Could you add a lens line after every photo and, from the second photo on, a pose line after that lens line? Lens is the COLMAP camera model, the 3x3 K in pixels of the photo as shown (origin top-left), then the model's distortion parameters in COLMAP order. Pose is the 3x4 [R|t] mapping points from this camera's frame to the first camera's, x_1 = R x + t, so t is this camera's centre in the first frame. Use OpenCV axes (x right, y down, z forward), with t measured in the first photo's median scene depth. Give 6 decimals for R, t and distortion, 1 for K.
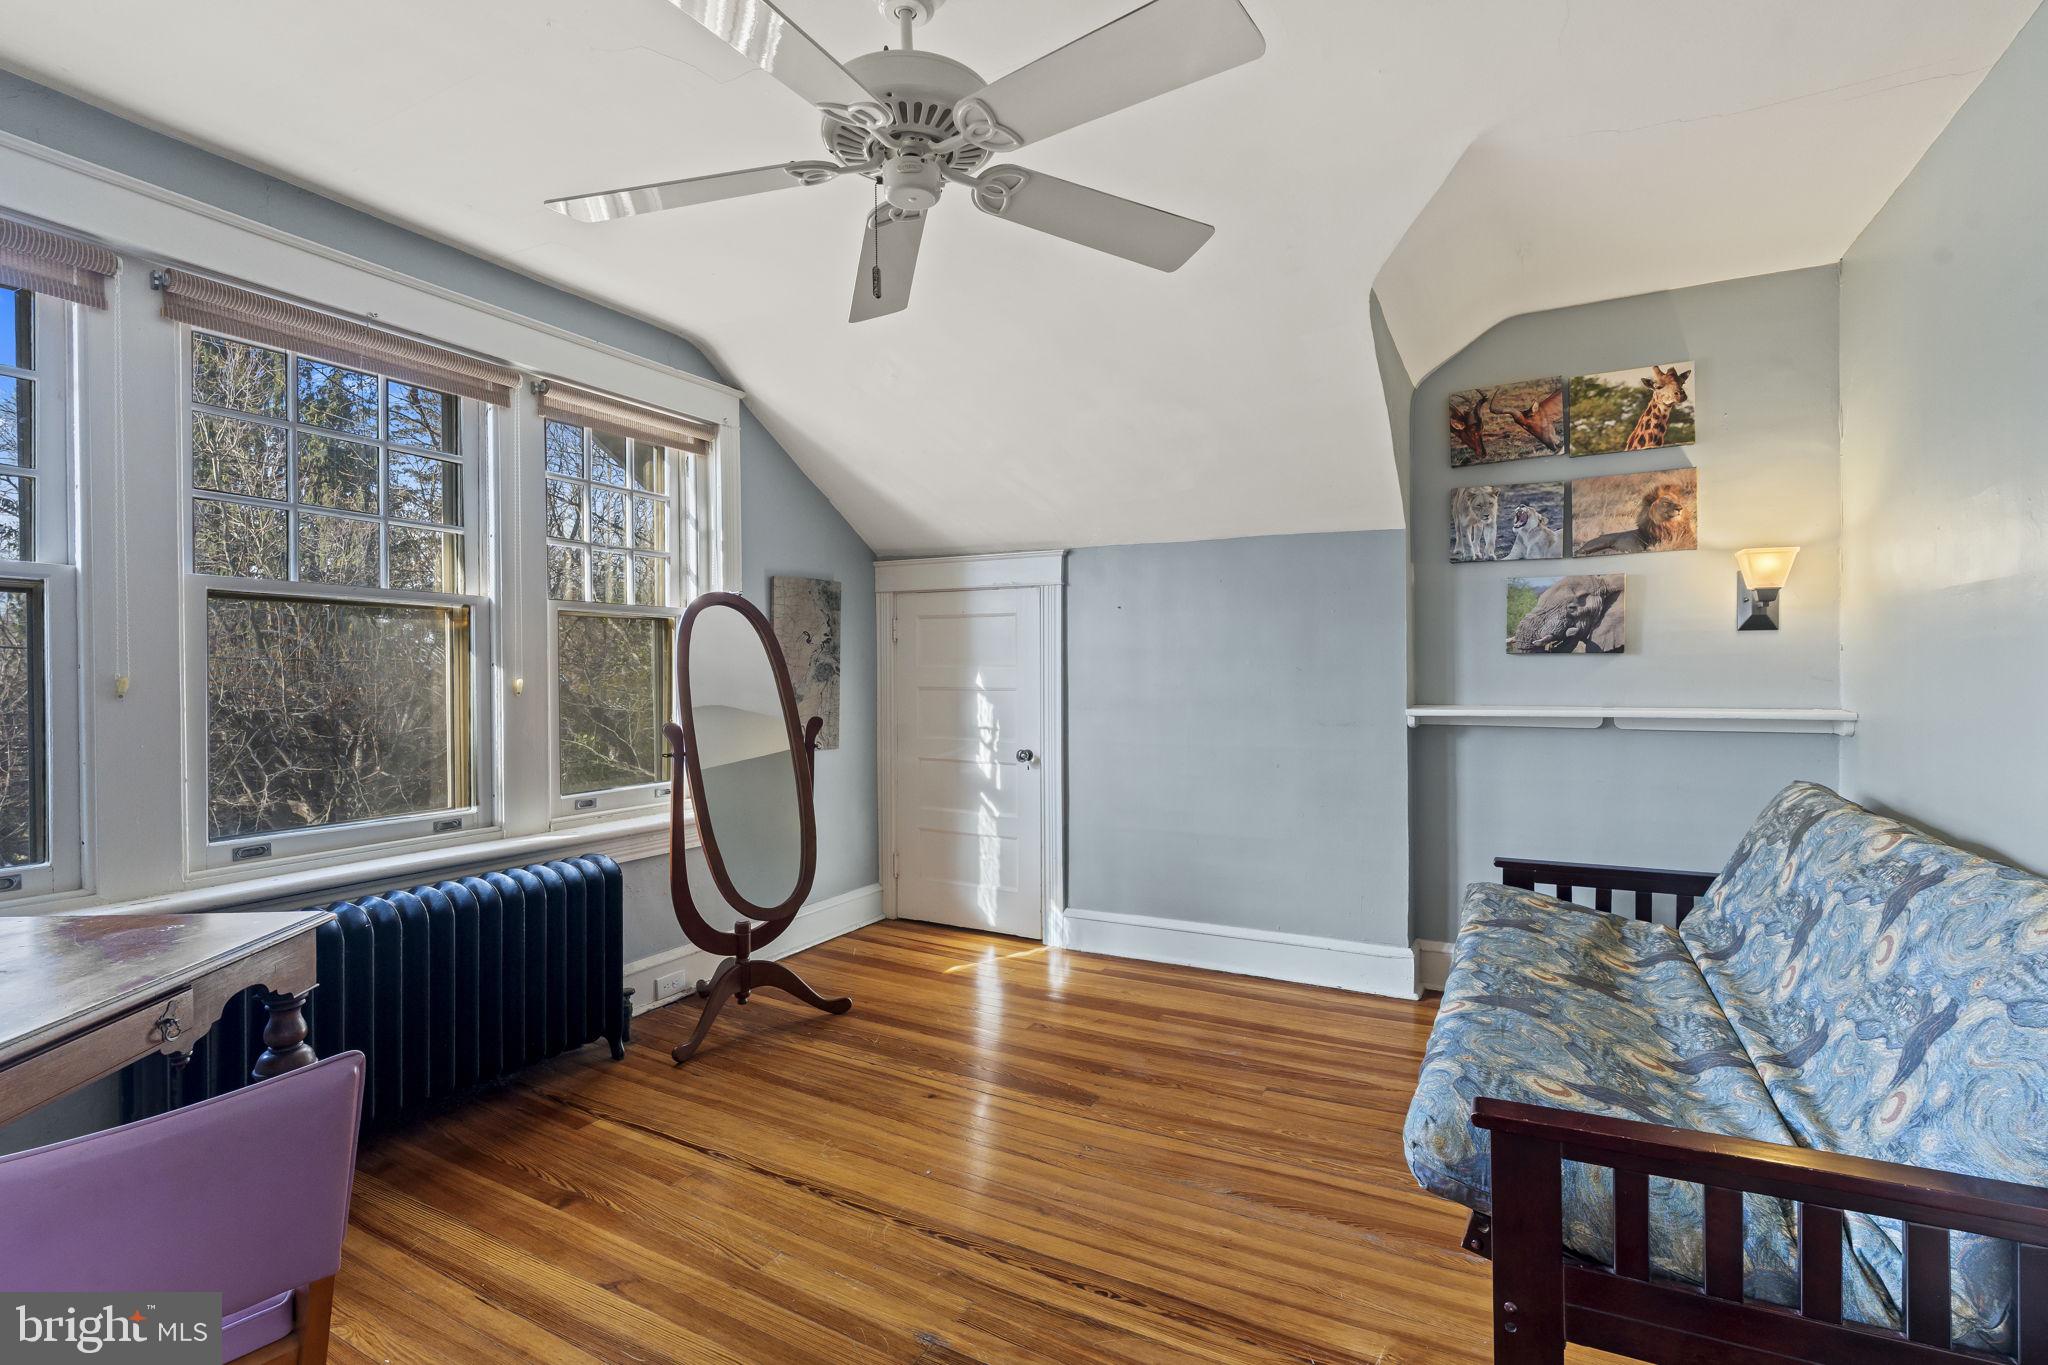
lens RADIAL K [[904.6, 0, 1019.4], [0, 904.6, 686.8], [0, 0, 1]] dist [-0.005313, 0.000306]
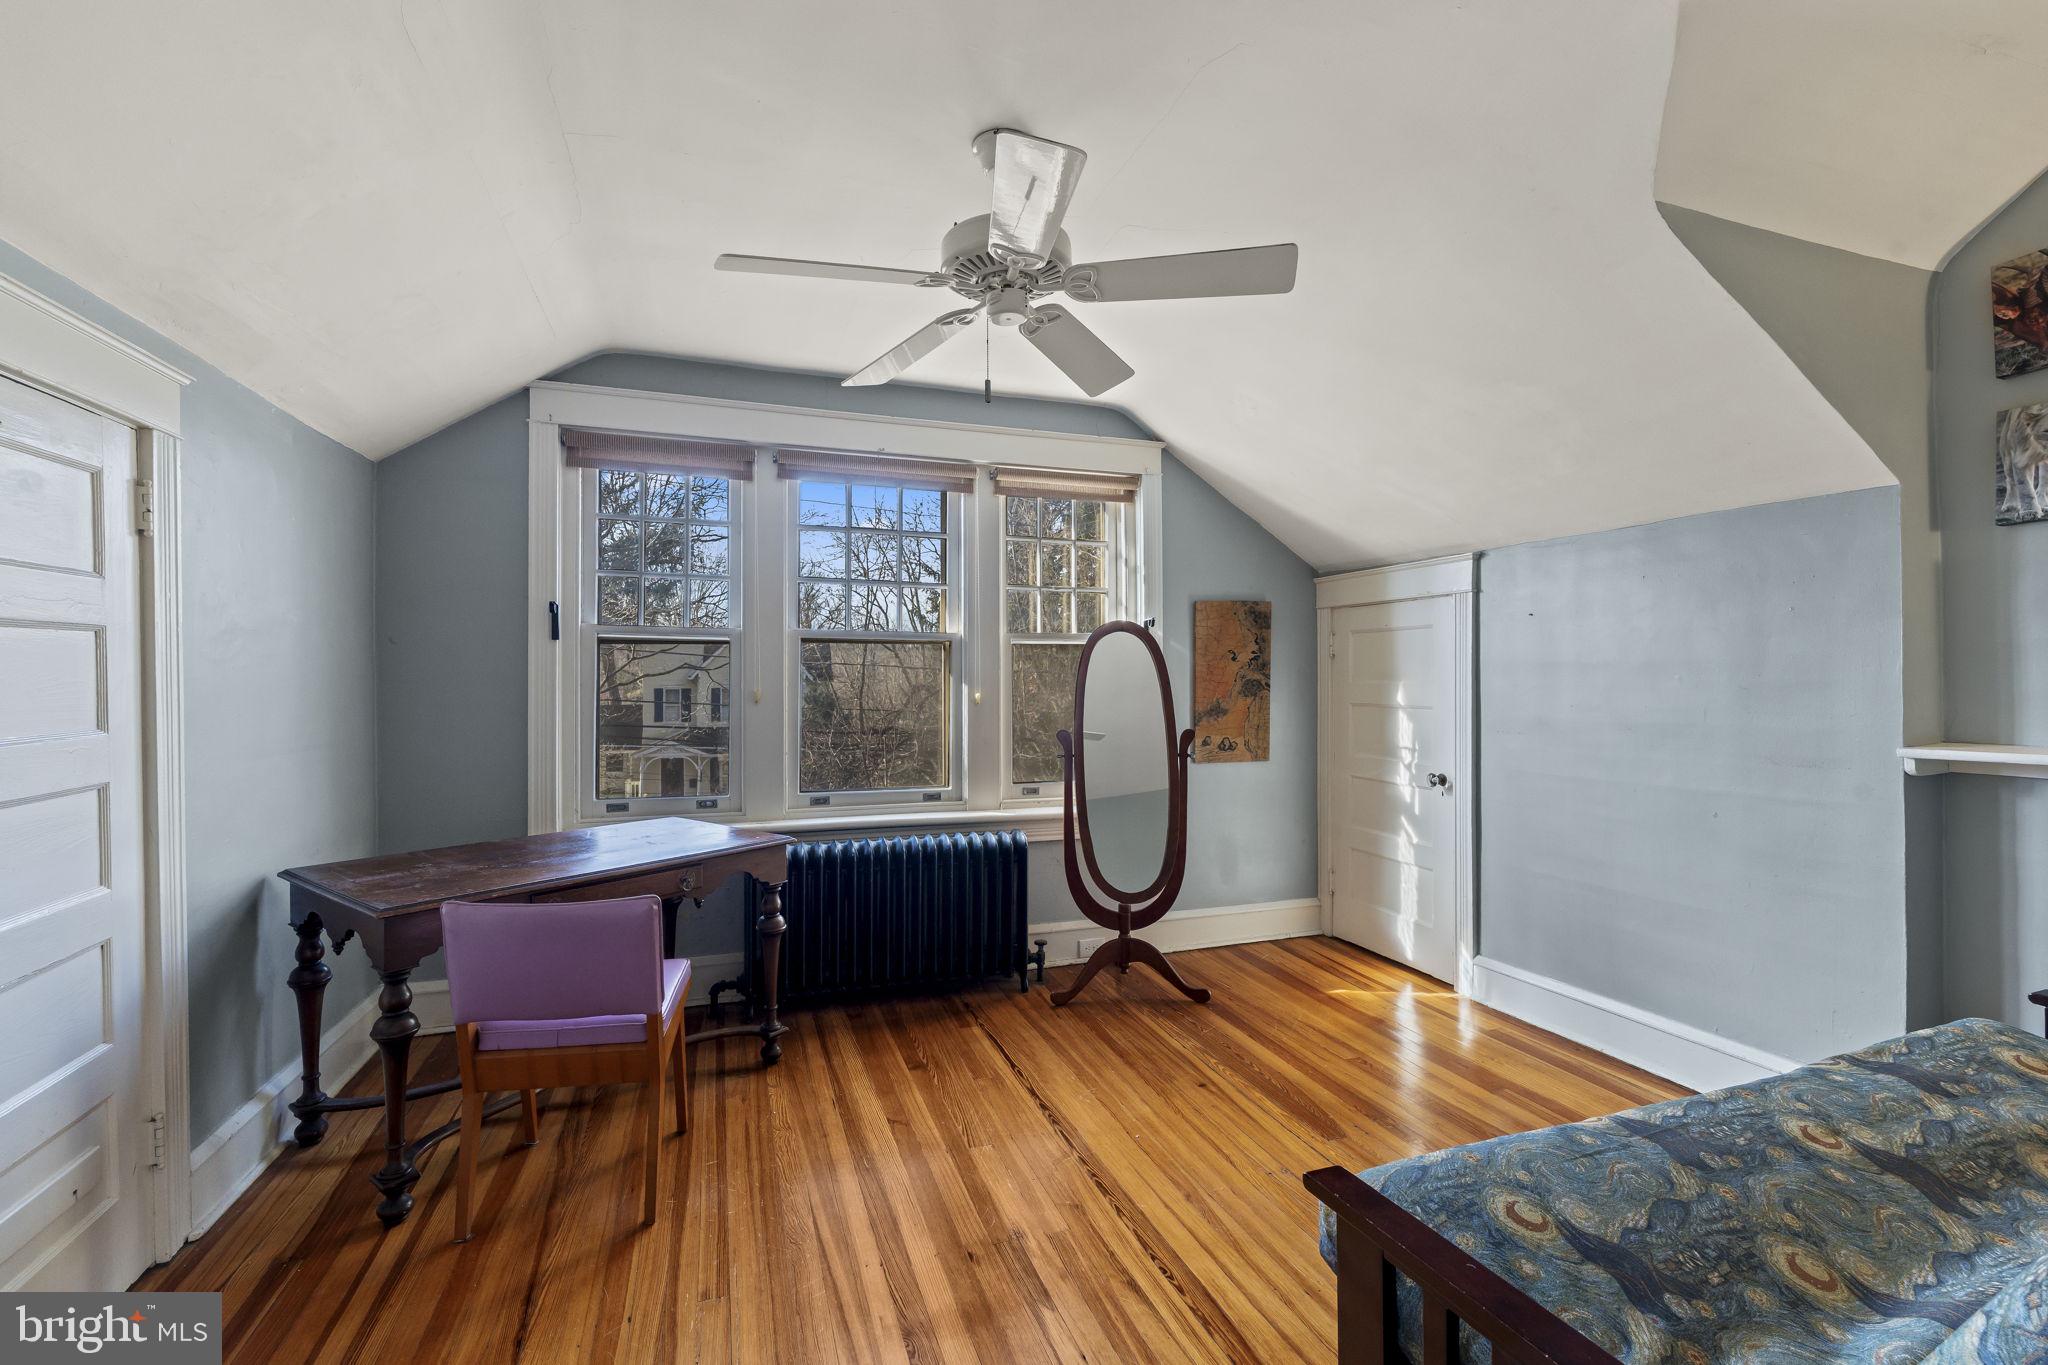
lens RADIAL K [[904.6, 0, 1010.7], [0, 904.6, 686.3], [0, 0, 1]] dist [-0.005313, 0.000306]
pose [[0.732165, 0.002525, -0.681123, 0.393319], [-0.010958, 0.999907, -0.008073, -0.008516], [0.681040, 0.013375, 0.732124, 0.044188]]
